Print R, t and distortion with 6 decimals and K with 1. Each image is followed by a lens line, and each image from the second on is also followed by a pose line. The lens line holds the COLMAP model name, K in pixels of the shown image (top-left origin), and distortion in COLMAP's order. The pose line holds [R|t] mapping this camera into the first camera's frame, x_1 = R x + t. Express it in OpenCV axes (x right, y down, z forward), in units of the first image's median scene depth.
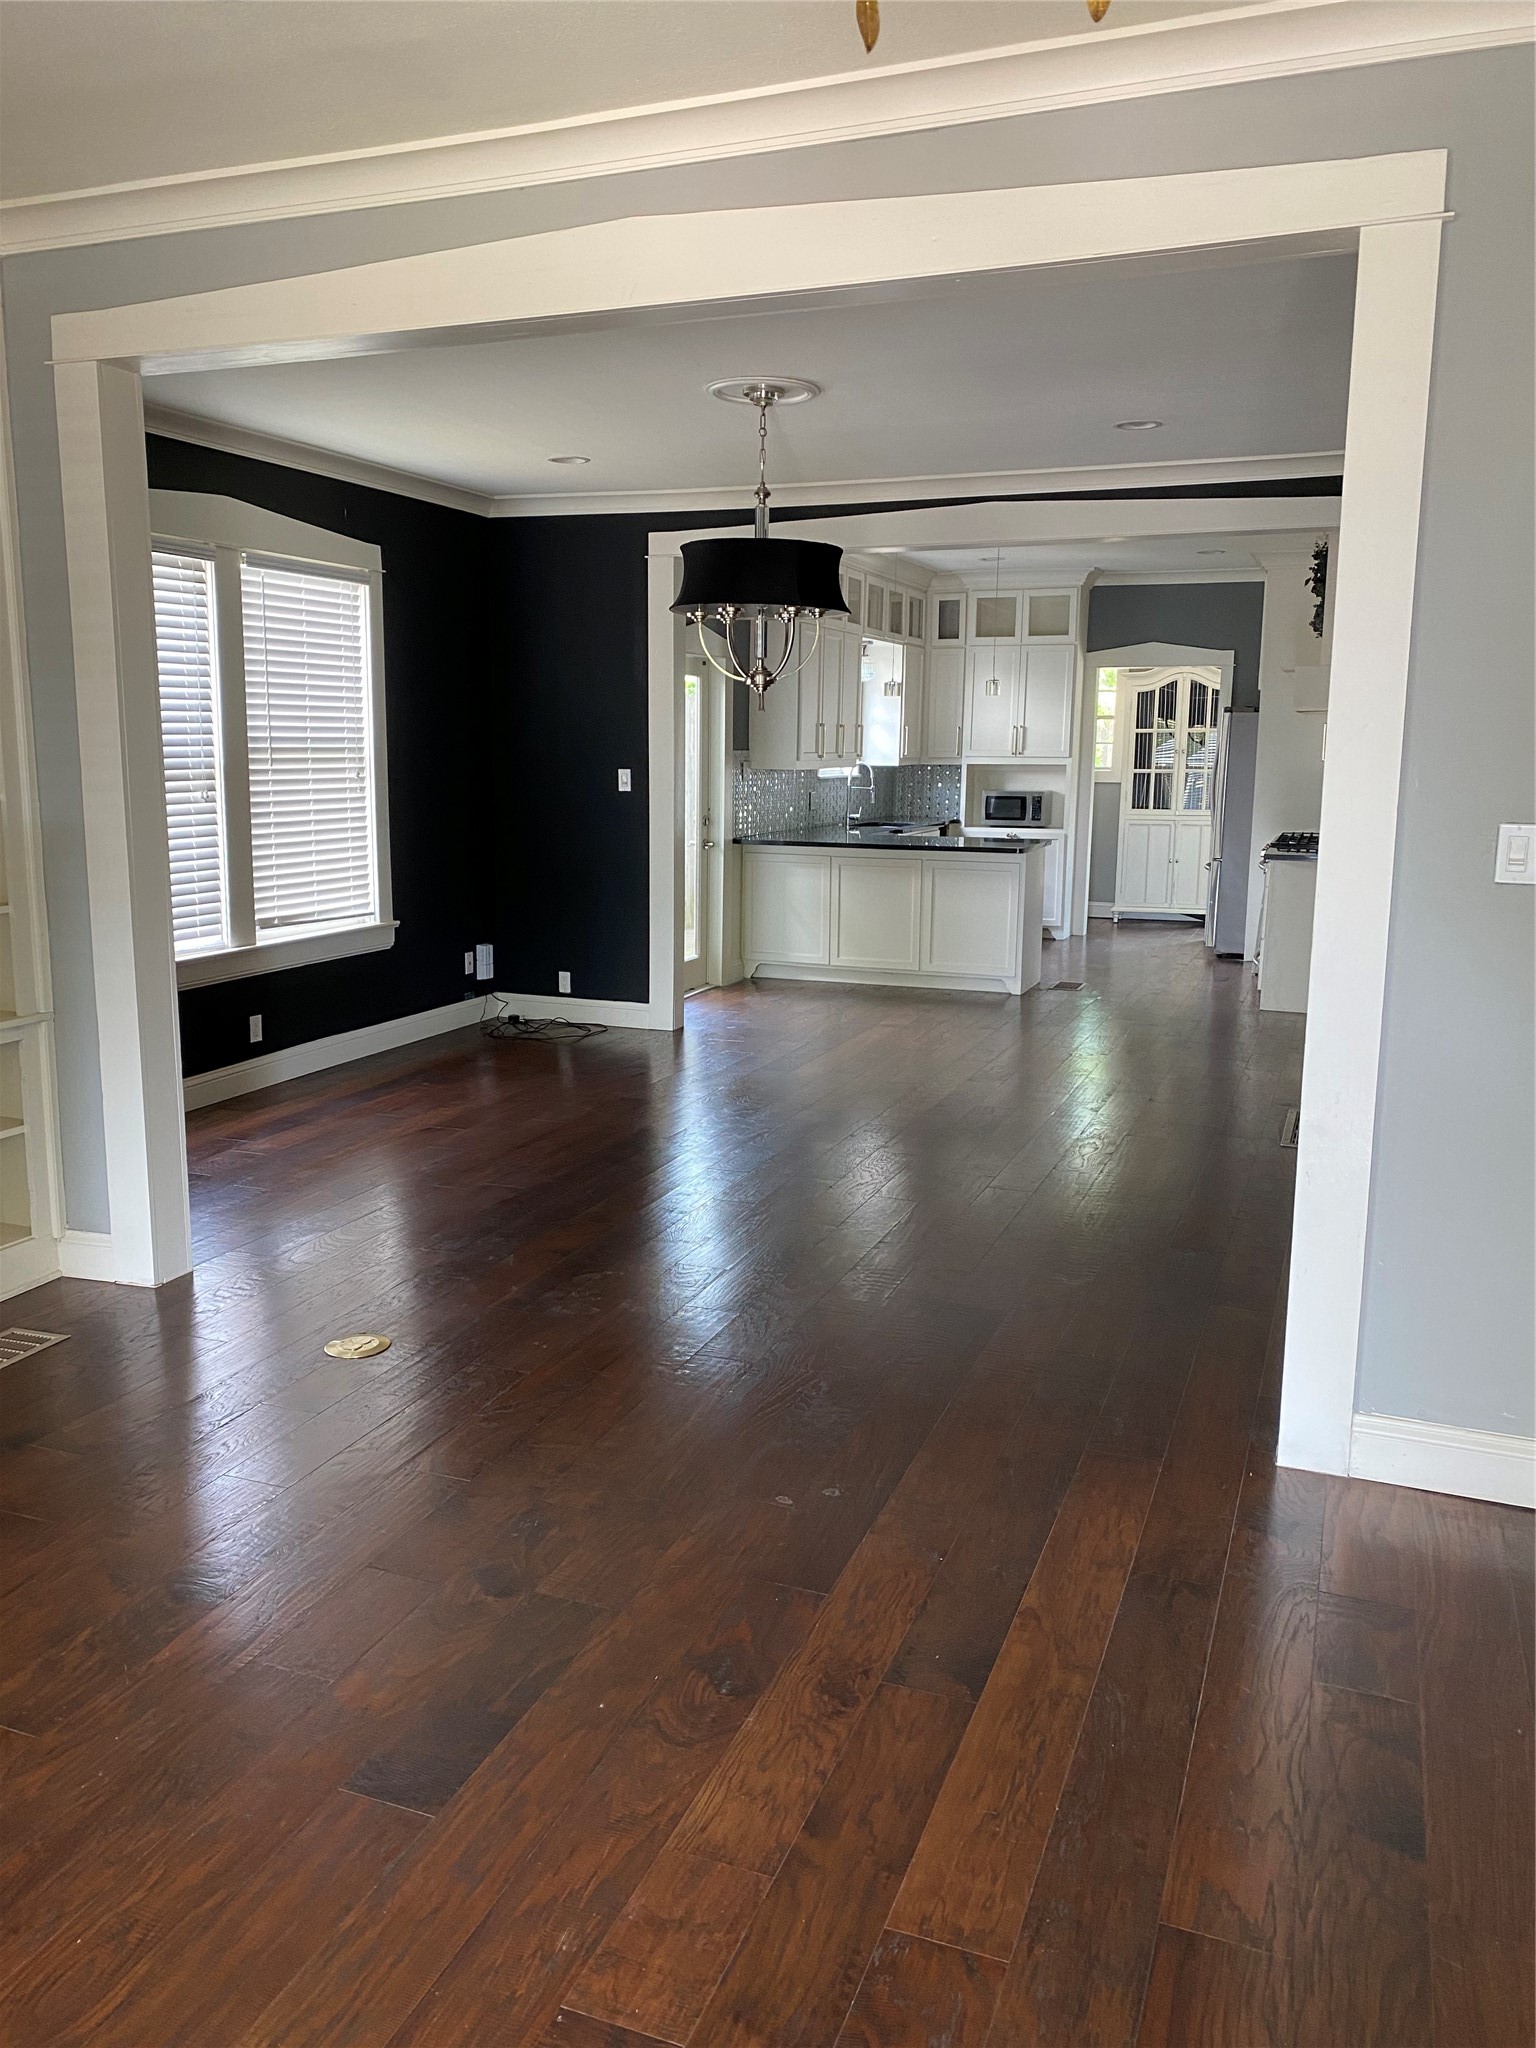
lens RADIAL K [[1553.2, 0, 768.0], [0, 1553.2, 1024.0], [0, 0, 1]] dist [0.200901, -0.456496]
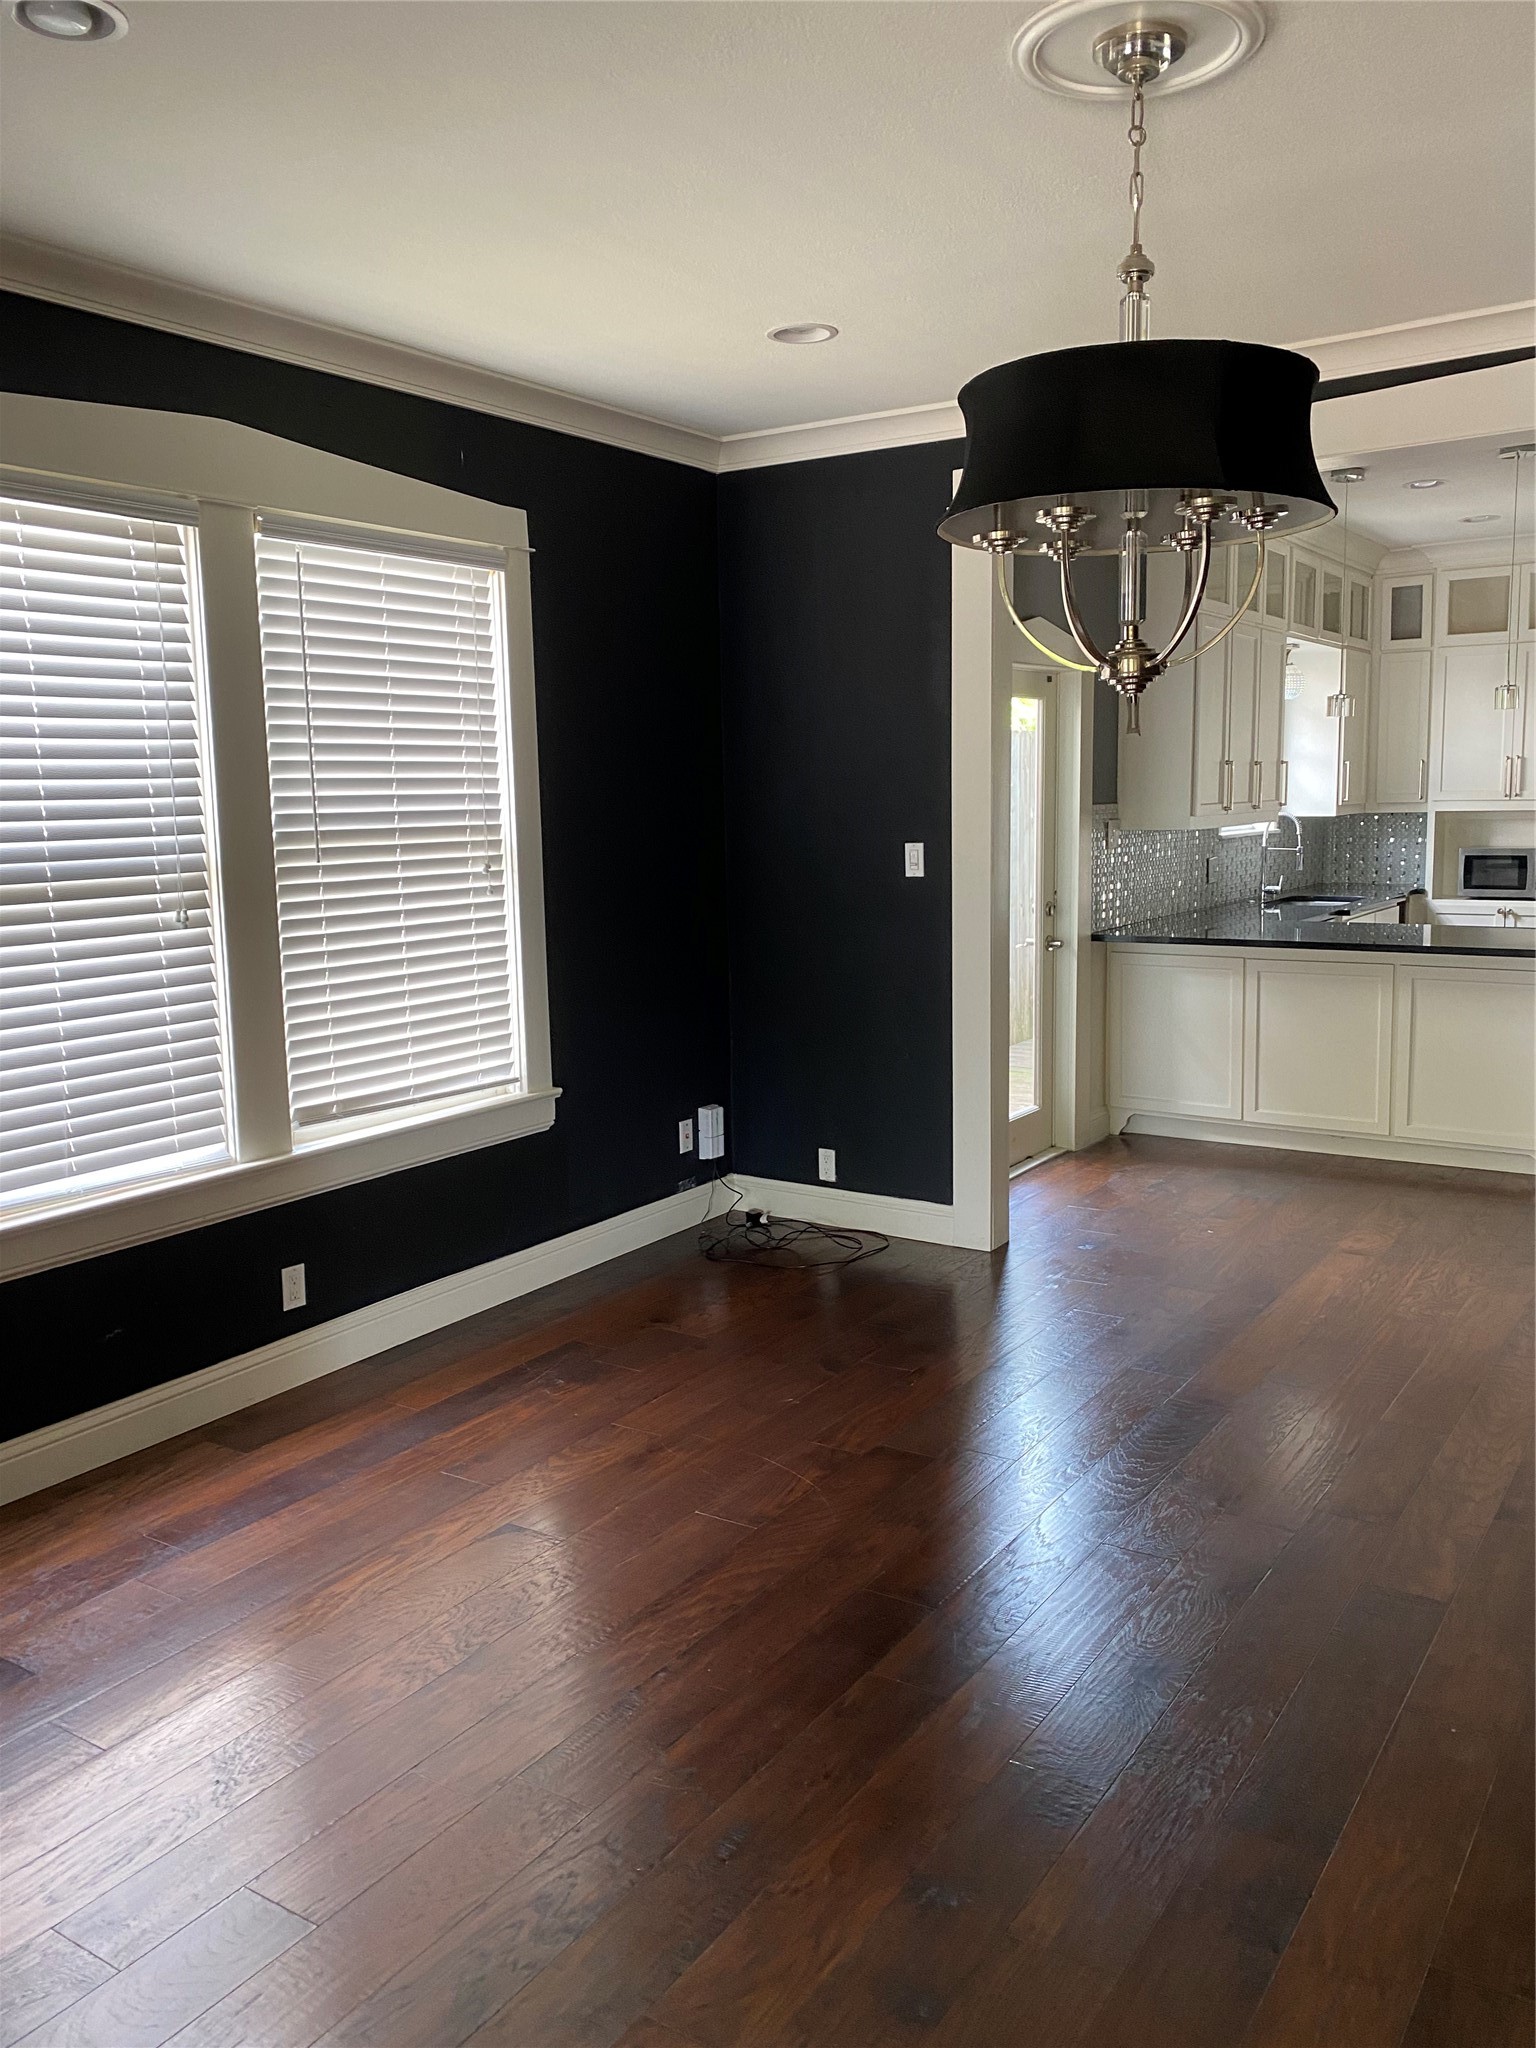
lens RADIAL K [[1574.3, 0, 806.3], [0, 1574.3, 1023.4], [0, 0, 1]] dist [0.133470, -0.283939]
pose [[0.977909, 0.000069, -0.209033, -0.000192], [-0.007090, 0.999435, -0.032839, -0.059477], [0.208912, 0.033596, 0.977357, 0.319451]]
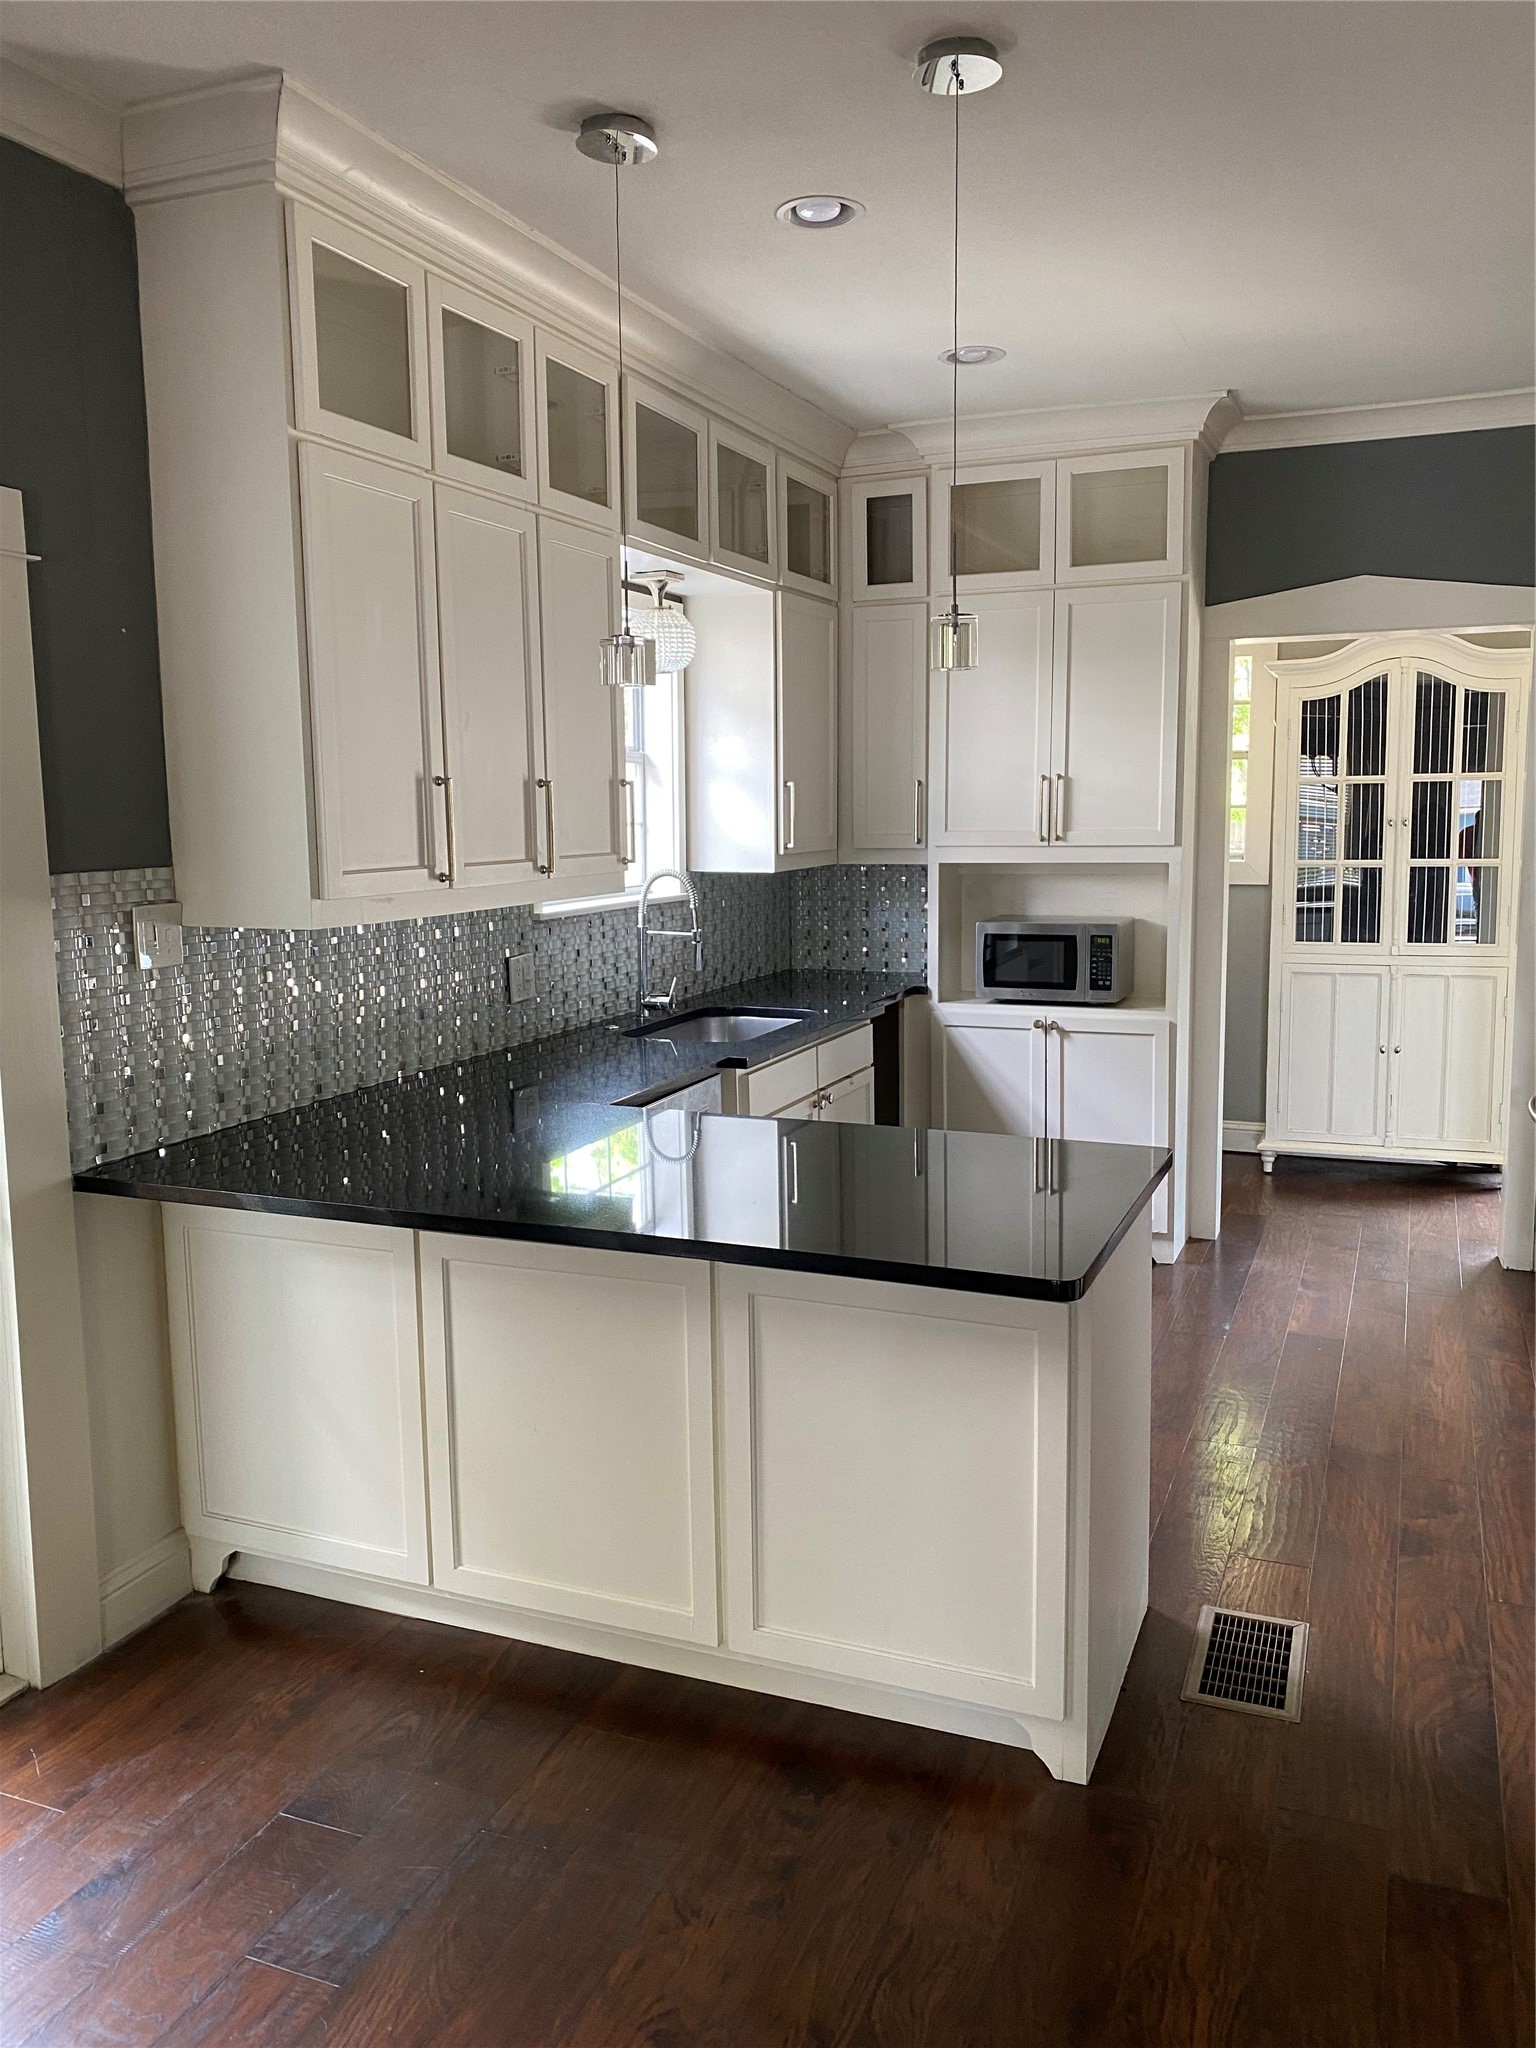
lens RADIAL K [[1615.8, 0, 768.0], [0, 1615.8, 1024.0], [0, 0, 1]] dist [0.084181, -0.004659]
pose [[0.999553, -0.018244, -0.023663, 0.119271], [0.017345, 0.999140, -0.037661, -0.139893], [0.024330, 0.037234, 0.999010, 0.732249]]
